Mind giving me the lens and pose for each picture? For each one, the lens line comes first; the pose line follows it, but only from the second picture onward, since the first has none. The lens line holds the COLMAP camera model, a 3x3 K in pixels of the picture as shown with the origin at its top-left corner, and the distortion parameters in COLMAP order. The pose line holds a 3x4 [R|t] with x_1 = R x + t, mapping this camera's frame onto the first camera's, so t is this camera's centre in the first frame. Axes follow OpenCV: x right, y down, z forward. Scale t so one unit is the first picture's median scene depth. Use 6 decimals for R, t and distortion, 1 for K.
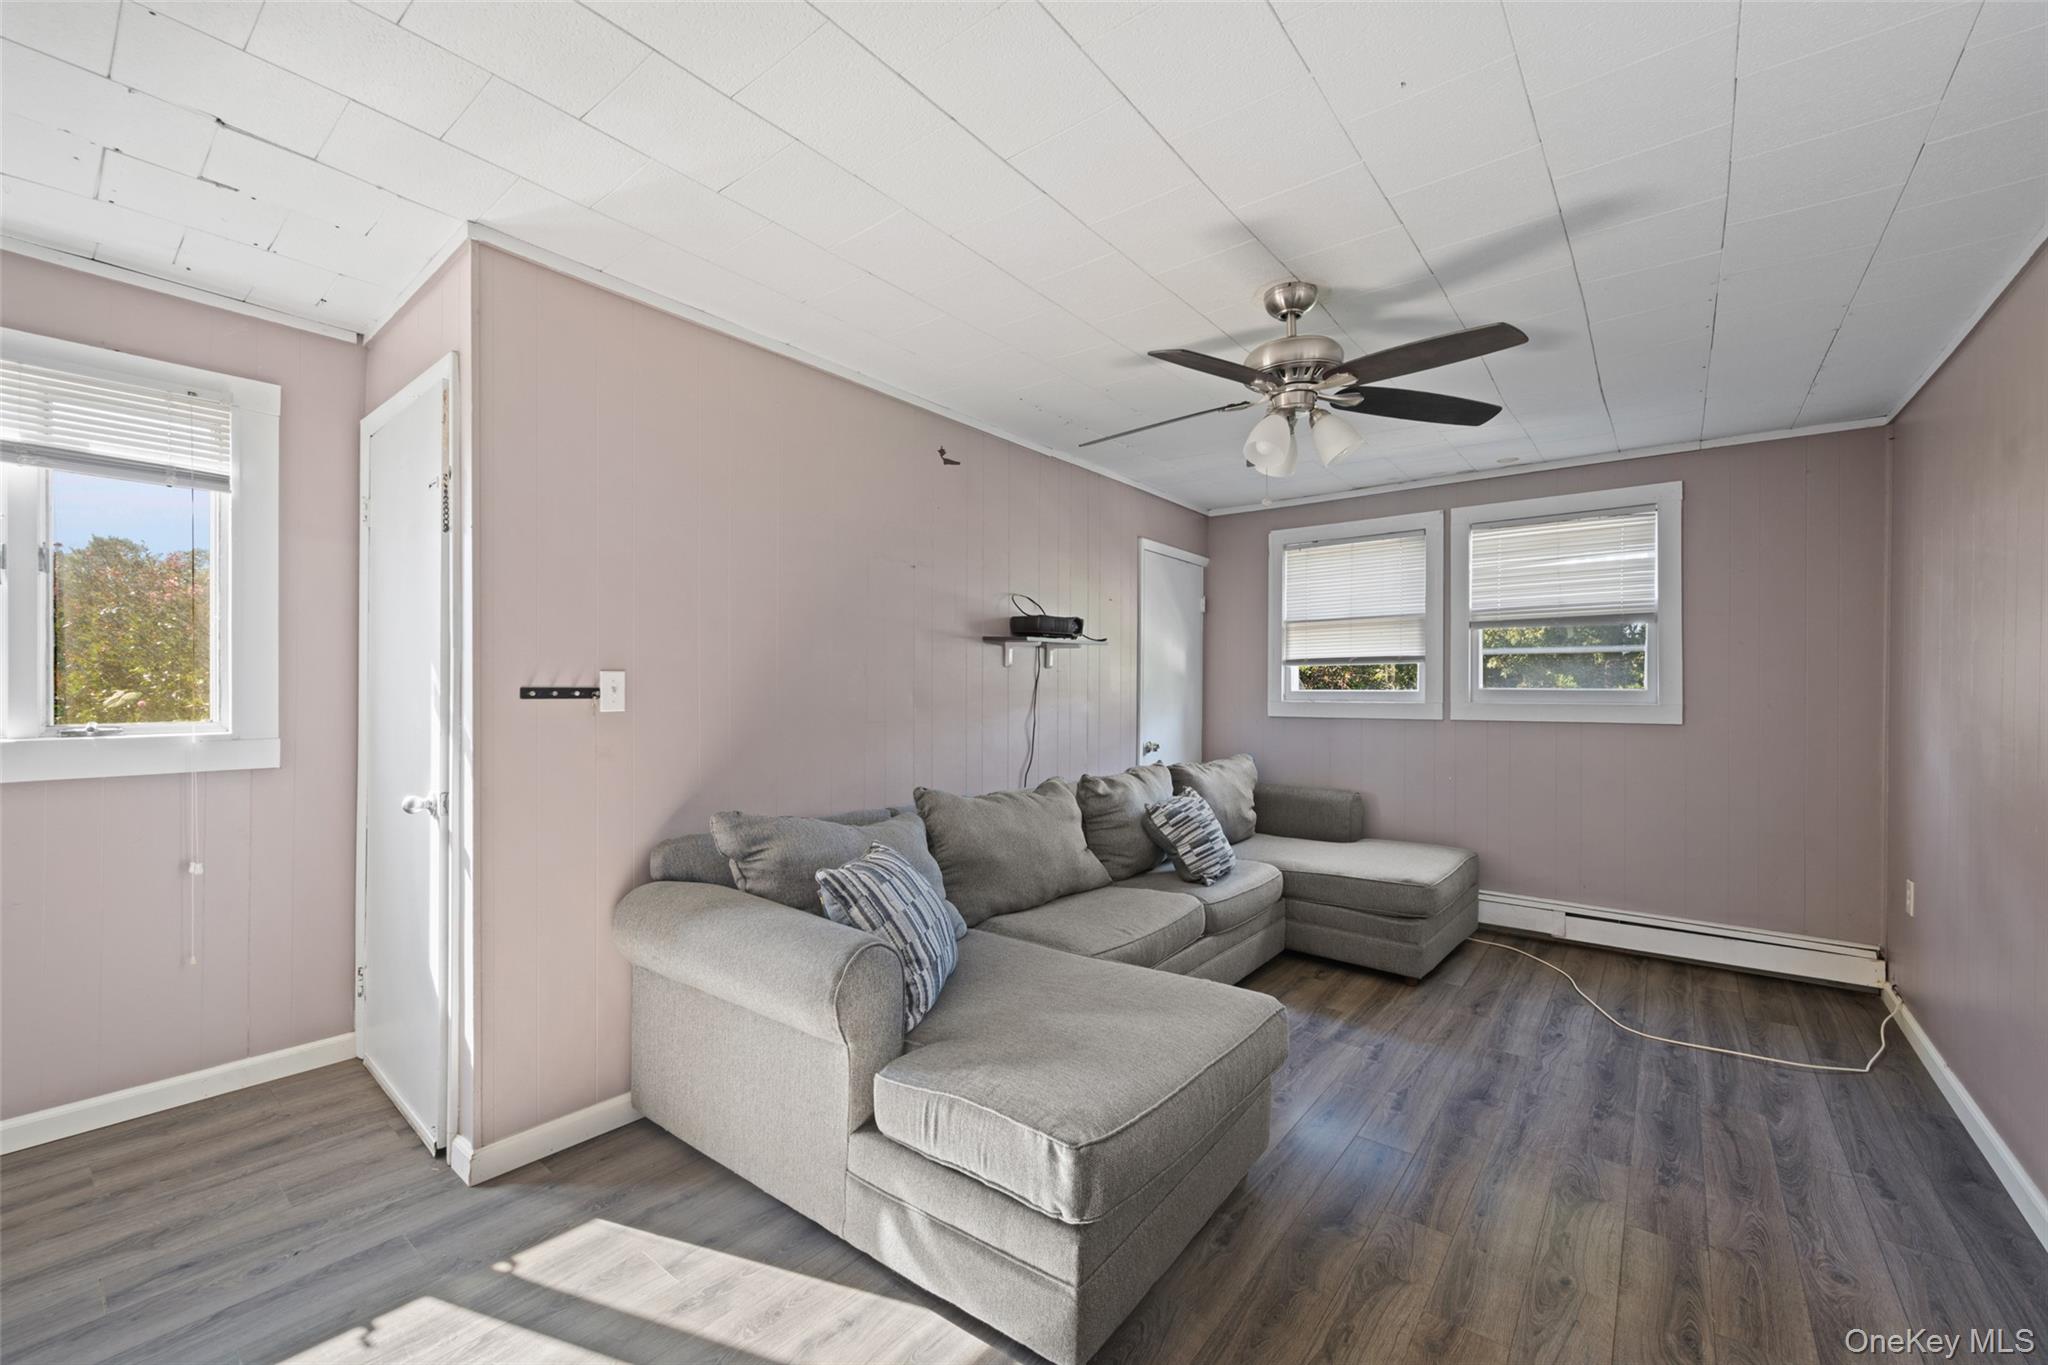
lens RADIAL K [[812.4, 0, 1029.9], [0, 812.4, 684.5], [0, 0, 1]] dist [-0.000531, -0.000074]
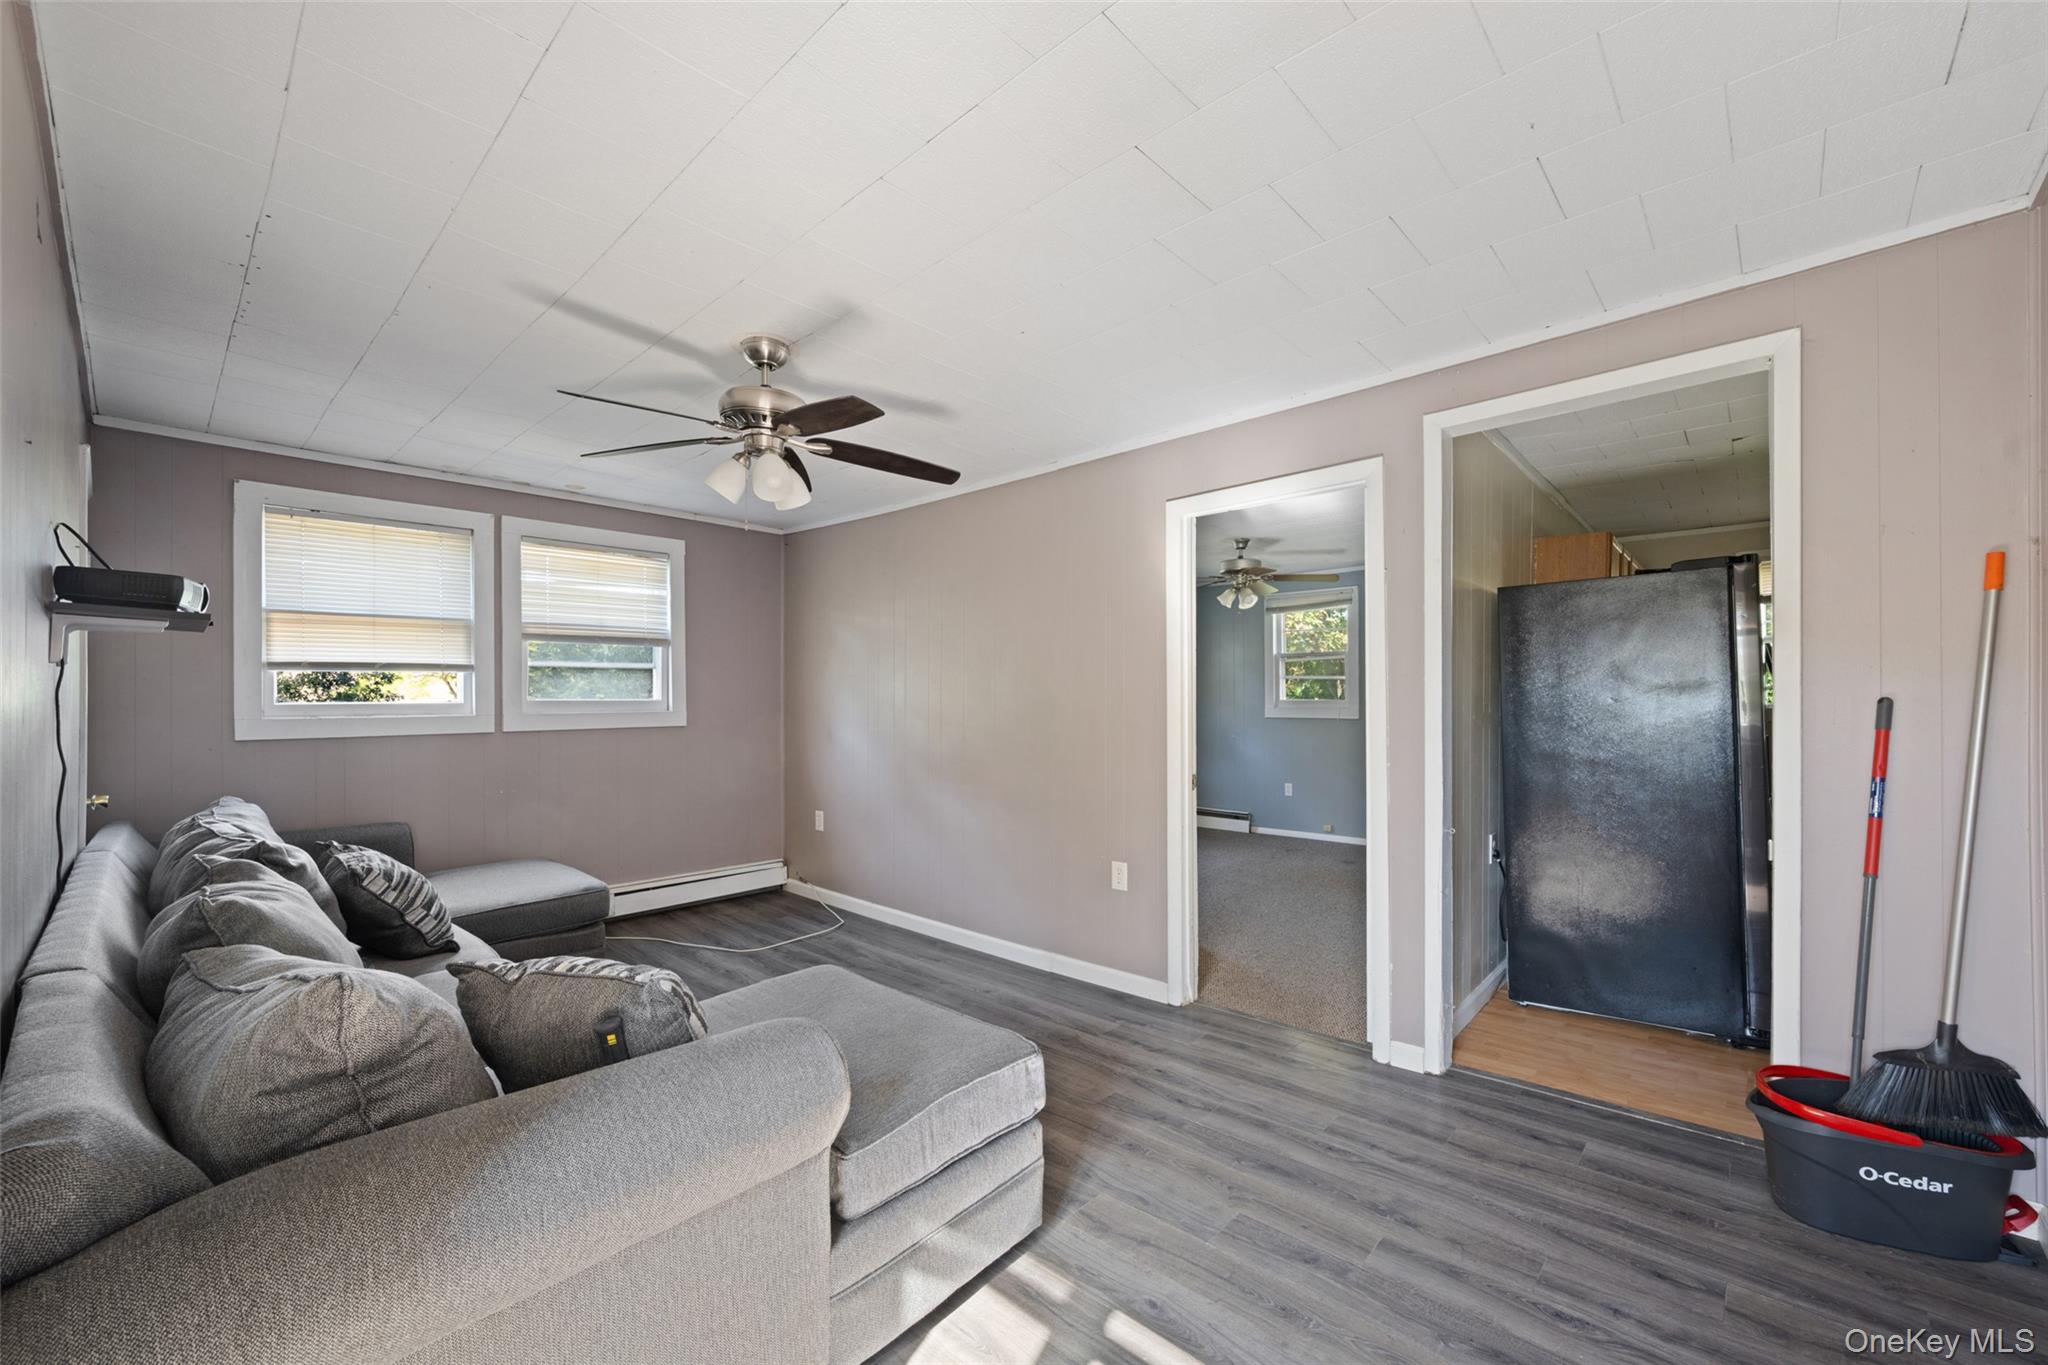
lens RADIAL K [[812.4, 0, 1029.9], [0, 812.4, 684.5], [0, 0, 1]] dist [-0.000531, -0.000074]
pose [[0.085448, 0.012437, 0.996265, -0.471517], [-0.001062, 0.999923, -0.012392, -0.002138], [-0.996342, 0.000001, 0.085454, 0.338044]]
